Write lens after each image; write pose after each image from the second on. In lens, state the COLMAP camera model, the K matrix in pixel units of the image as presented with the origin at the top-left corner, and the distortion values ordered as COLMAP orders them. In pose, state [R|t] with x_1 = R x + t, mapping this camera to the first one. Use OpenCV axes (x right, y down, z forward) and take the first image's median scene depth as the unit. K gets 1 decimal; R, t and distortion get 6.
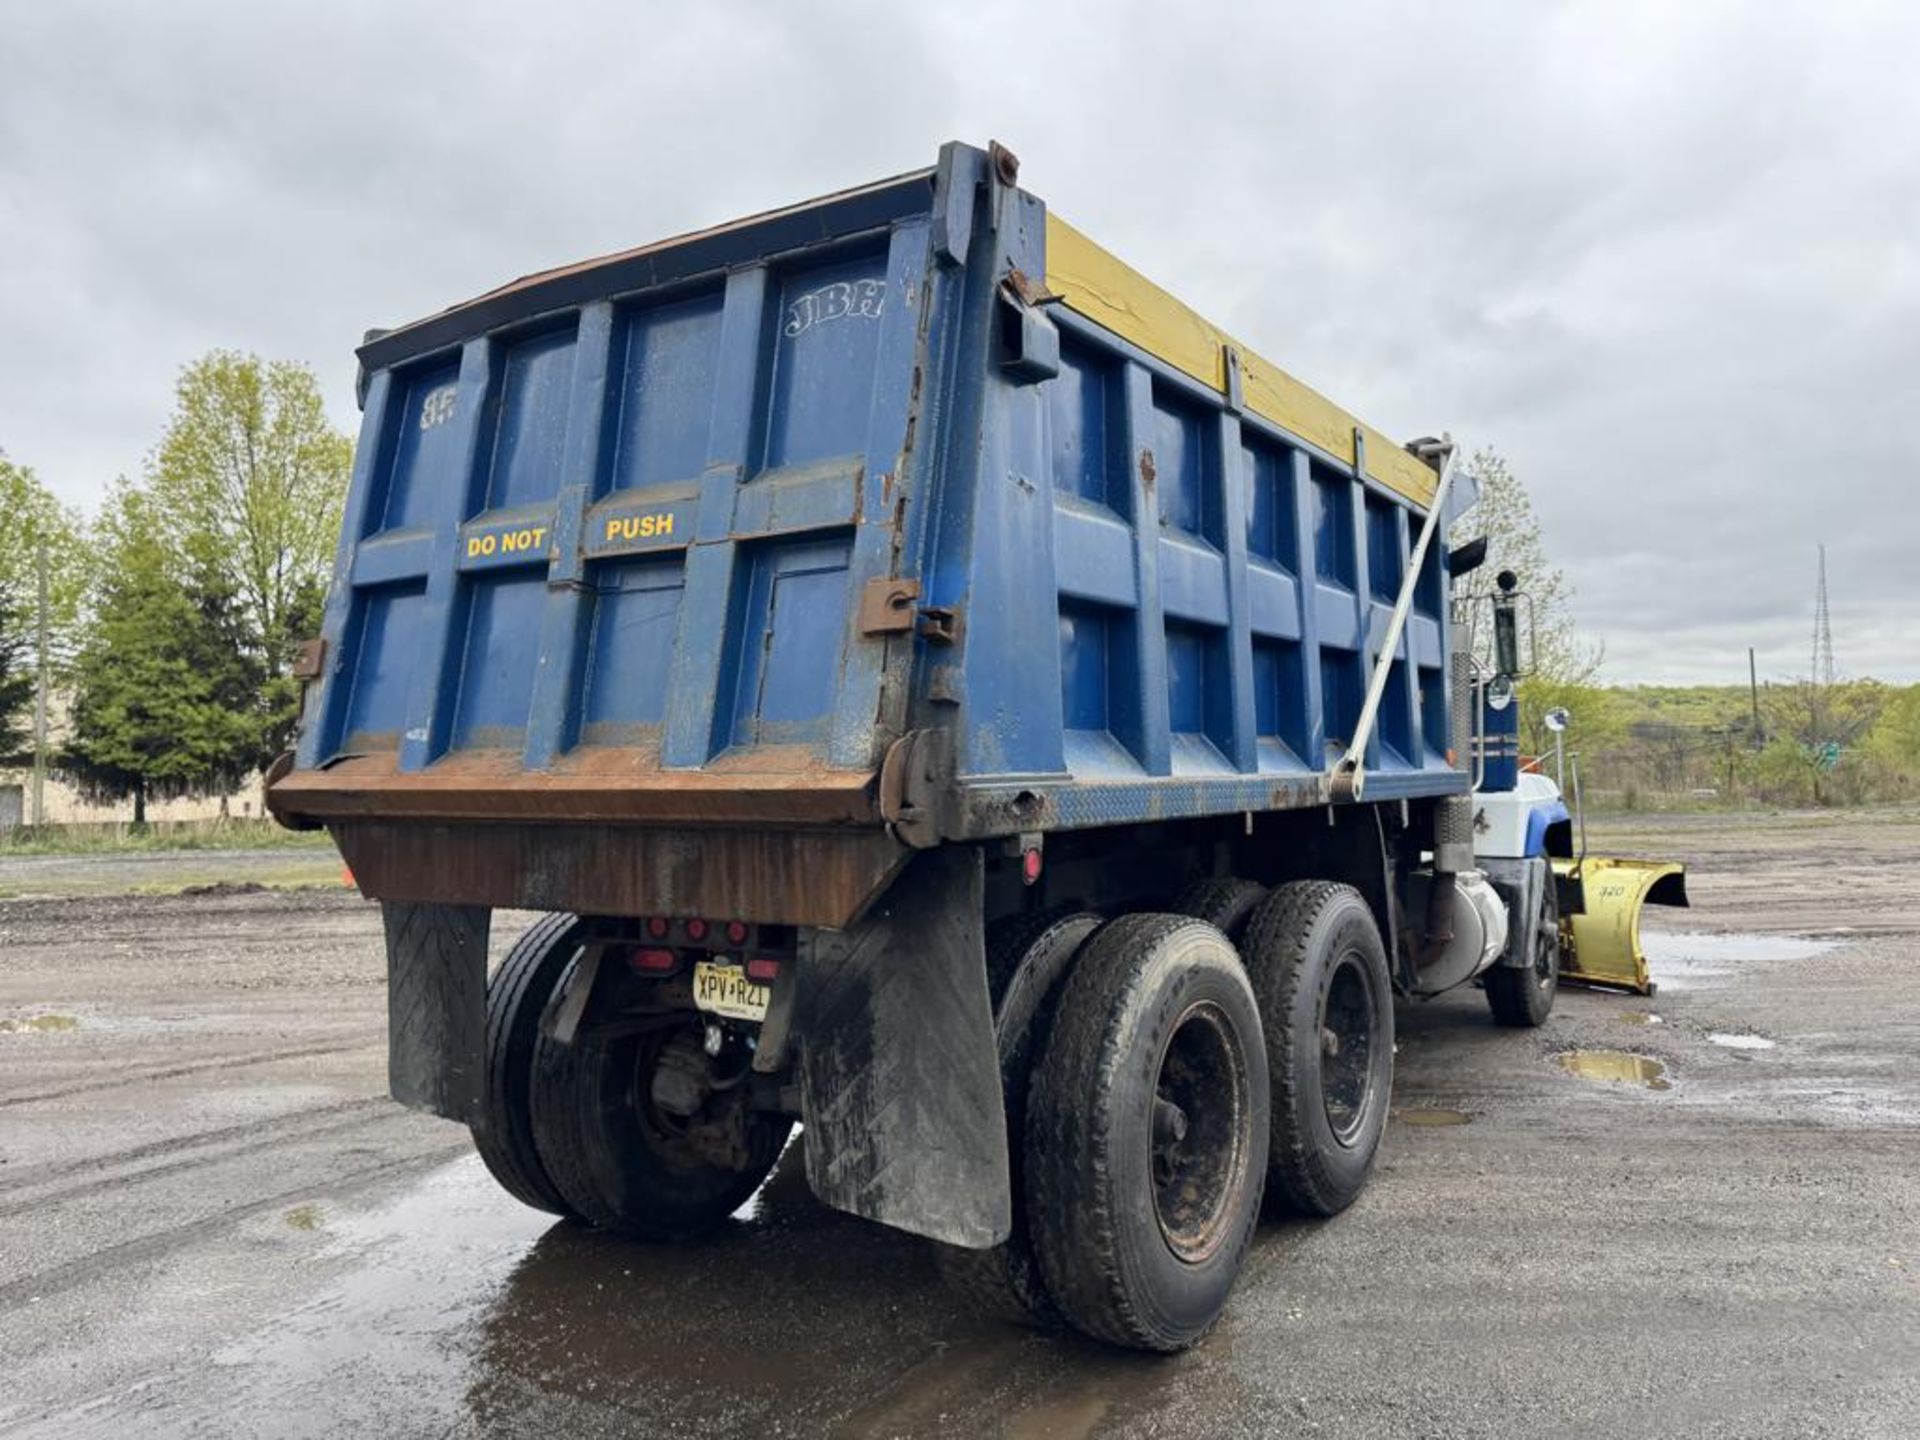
lens RADIAL K [[1342.4, 0, 964.9], [0, 1342.4, 726.1], [0, 0, 1]] dist [0.115169, -0.142058]
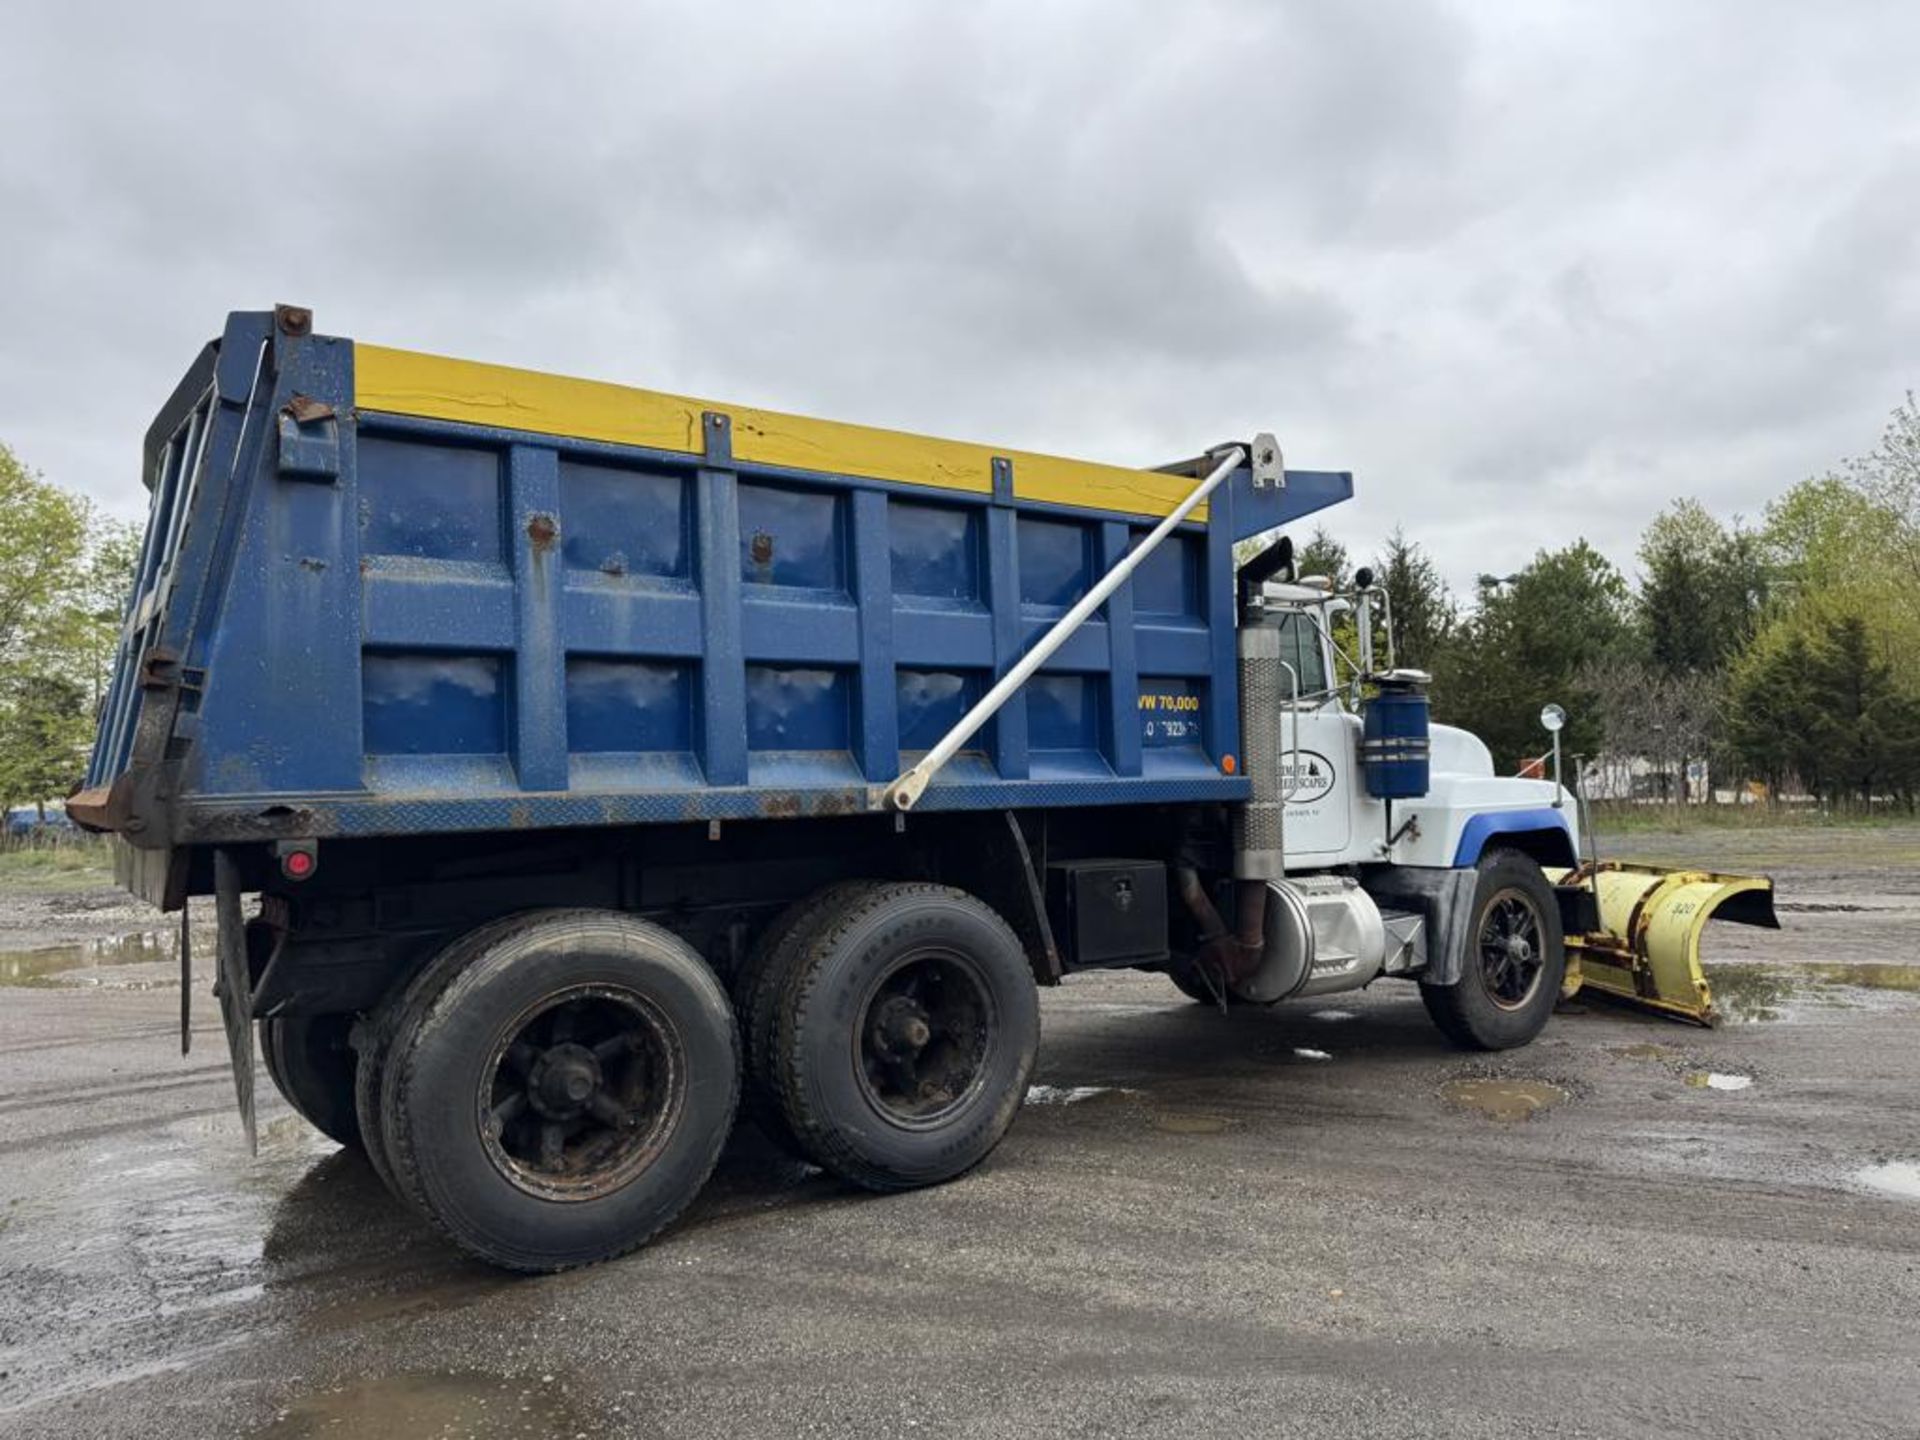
lens RADIAL K [[1334.8, 0, 965.7], [0, 1334.8, 708.0], [0, 0, 1]] dist [0.119617, -0.139745]
pose [[0.933949, -0.028752, -0.356248, 0.989286], [0.022656, 0.999517, -0.021273, -0.002325], [0.356687, 0.011796, 0.934149, 0.021840]]
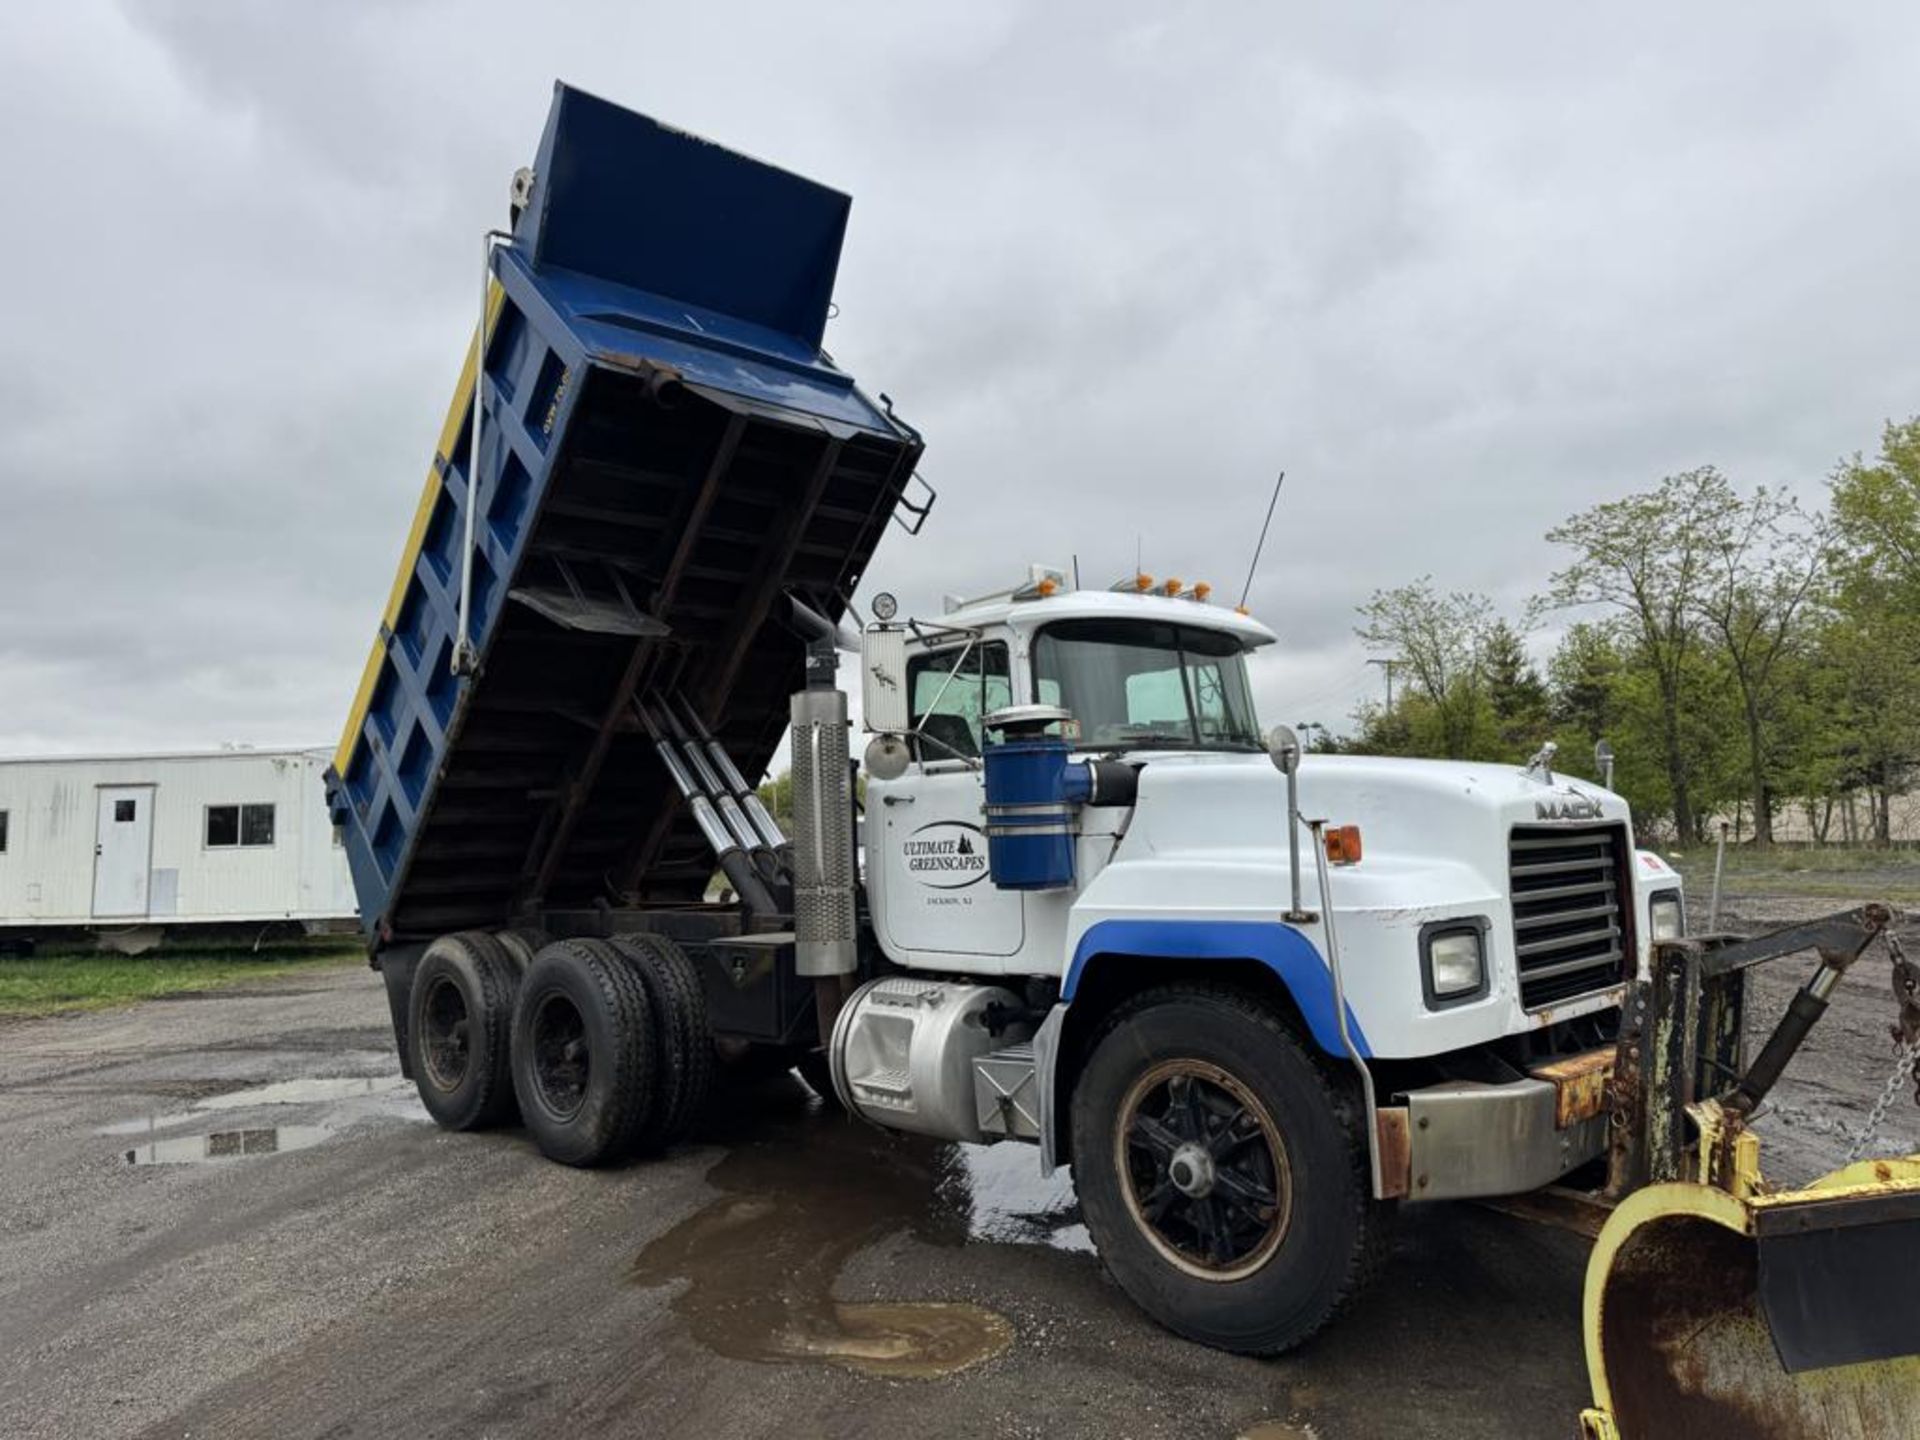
lens RADIAL K [[1340.4, 0, 983.0], [0, 1340.4, 720.5], [0, 0, 1]] dist [0.147769, -0.243241]
pose [[-0.203054, -0.059144, -0.977380, 2.324327], [0.072199, 0.994553, -0.075183, 0.033169], [0.976502, -0.085832, -0.197677, 2.501843]]
